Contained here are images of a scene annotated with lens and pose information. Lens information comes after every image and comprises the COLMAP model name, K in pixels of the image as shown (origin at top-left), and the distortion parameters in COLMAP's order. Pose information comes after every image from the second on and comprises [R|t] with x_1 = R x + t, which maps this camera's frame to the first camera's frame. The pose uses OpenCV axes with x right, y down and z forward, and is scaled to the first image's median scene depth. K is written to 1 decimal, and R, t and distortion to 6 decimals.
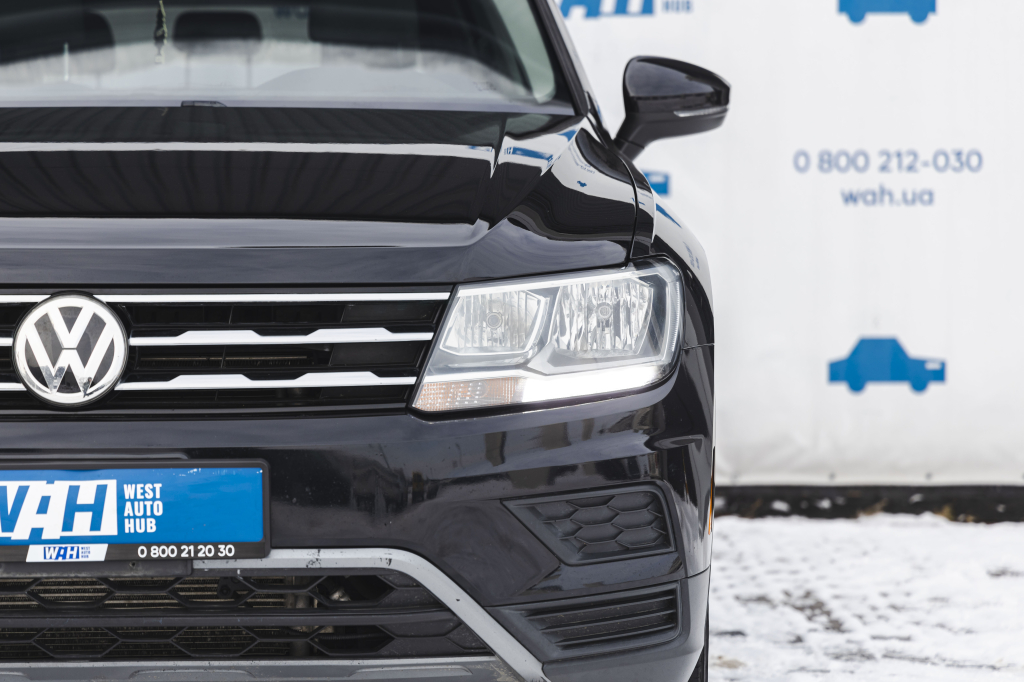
lens RADIAL K [[3832.2, 0, 511.7], [0, 3832.2, 312.6], [0, 0, 1]] dist [0.079207, -0.040260]
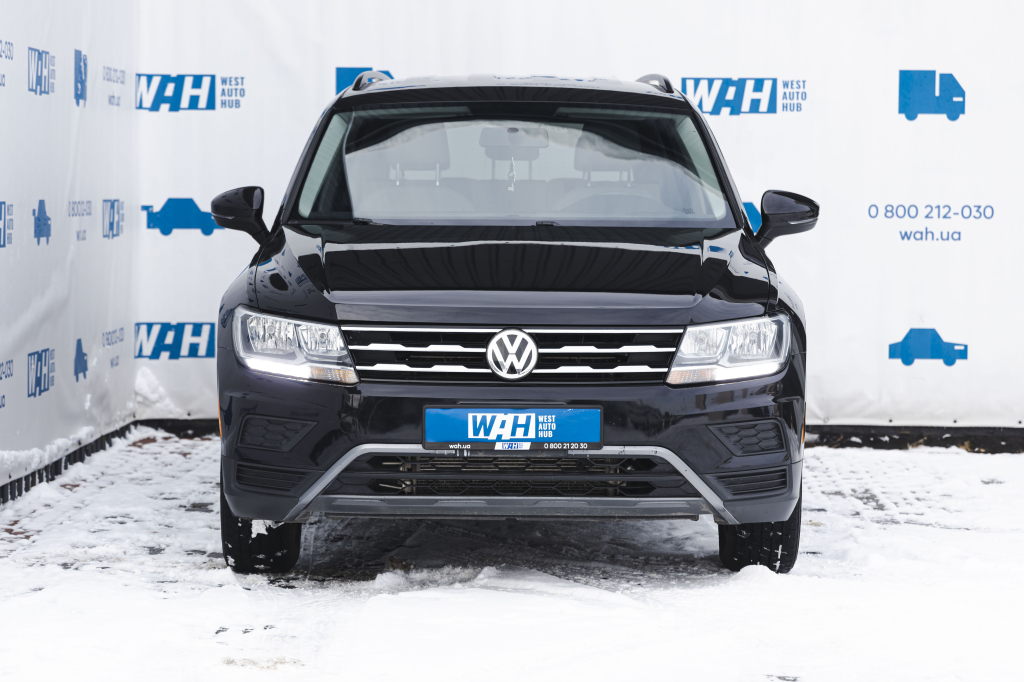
lens RADIAL K [[3206.7, 0, 529.0], [0, 3206.7, 342.4], [0, 0, 1]] dist [0.091947, -0.090325]
pose [[0.999216, 0.012683, -0.037507, -0.033051], [-0.011982, 0.999750, 0.018862, -0.029067], [0.037737, -0.018398, 0.999118, -0.764190]]
